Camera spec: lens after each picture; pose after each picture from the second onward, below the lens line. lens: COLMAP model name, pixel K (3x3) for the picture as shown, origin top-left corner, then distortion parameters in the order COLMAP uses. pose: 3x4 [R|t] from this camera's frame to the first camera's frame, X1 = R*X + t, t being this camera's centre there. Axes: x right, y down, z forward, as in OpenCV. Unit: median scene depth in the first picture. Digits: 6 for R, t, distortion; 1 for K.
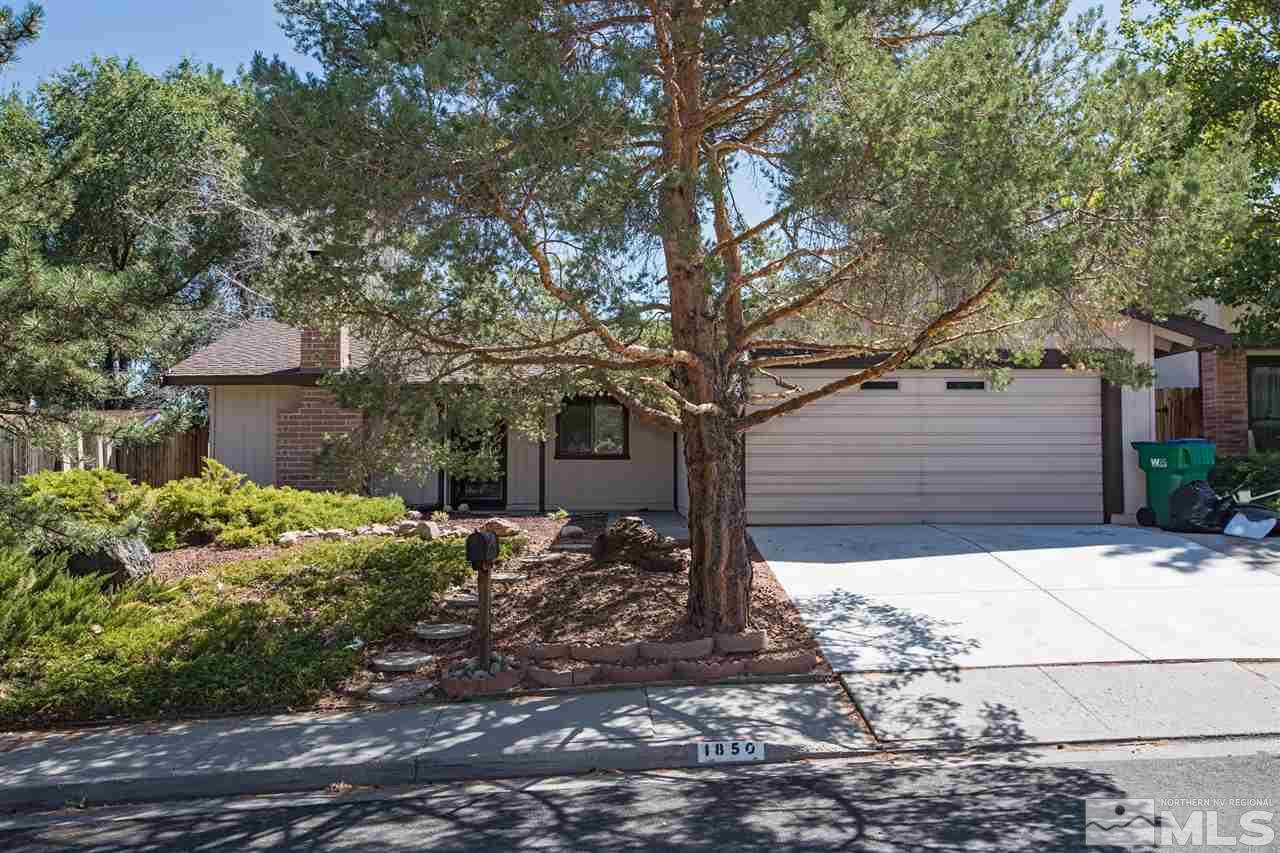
lens RADIAL K [[769.4, 0, 640.1], [0, 769.4, 450.4], [0, 0, 1]] dist [0.007674, 0.003779]
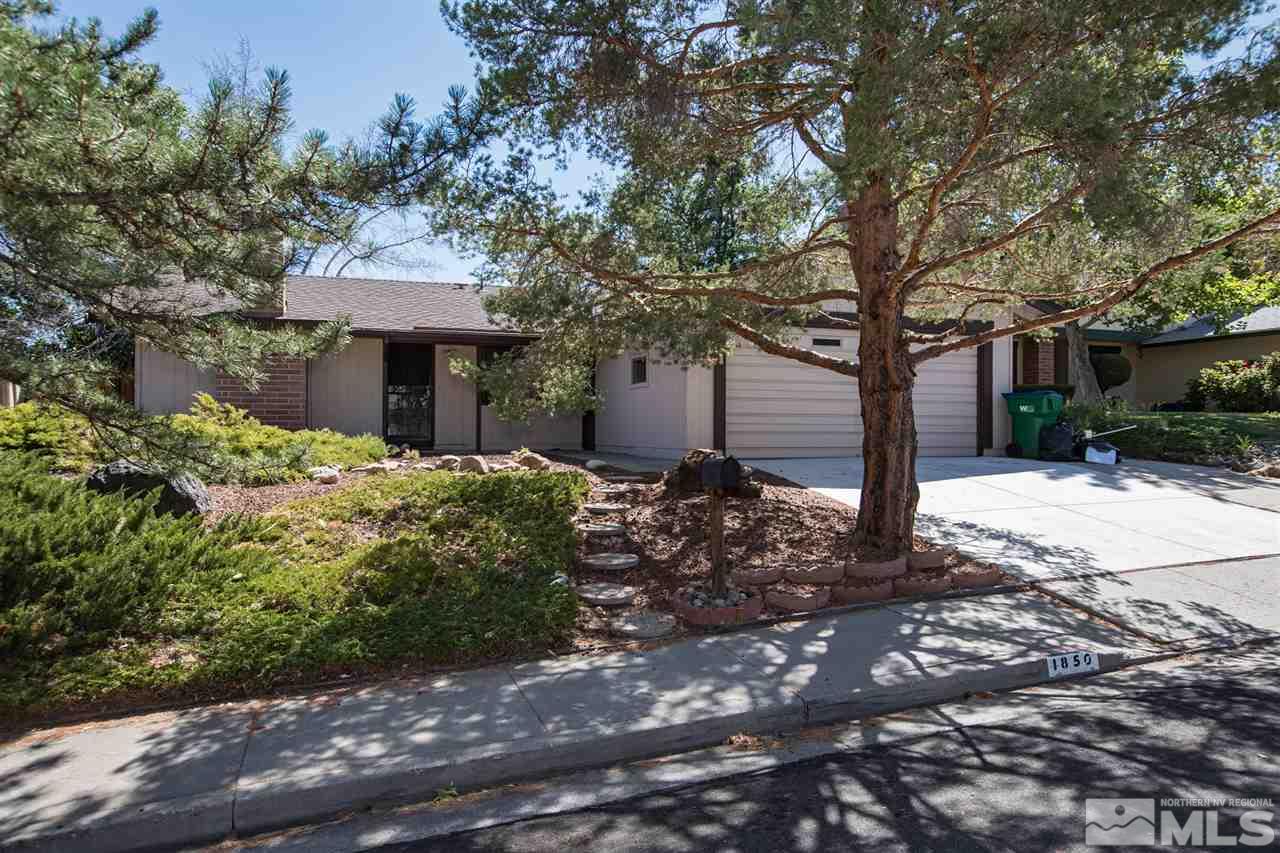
lens RADIAL K [[636.5, 0, 643.4], [0, 636.5, 406.4], [0, 0, 1]] dist [-0.004000, 0.001601]
pose [[0.973041, 0.012260, 0.230304, -0.550473], [-0.013357, 0.999906, 0.003203, 0.045619], [-0.230243, -0.006193, 0.973113, 0.267963]]
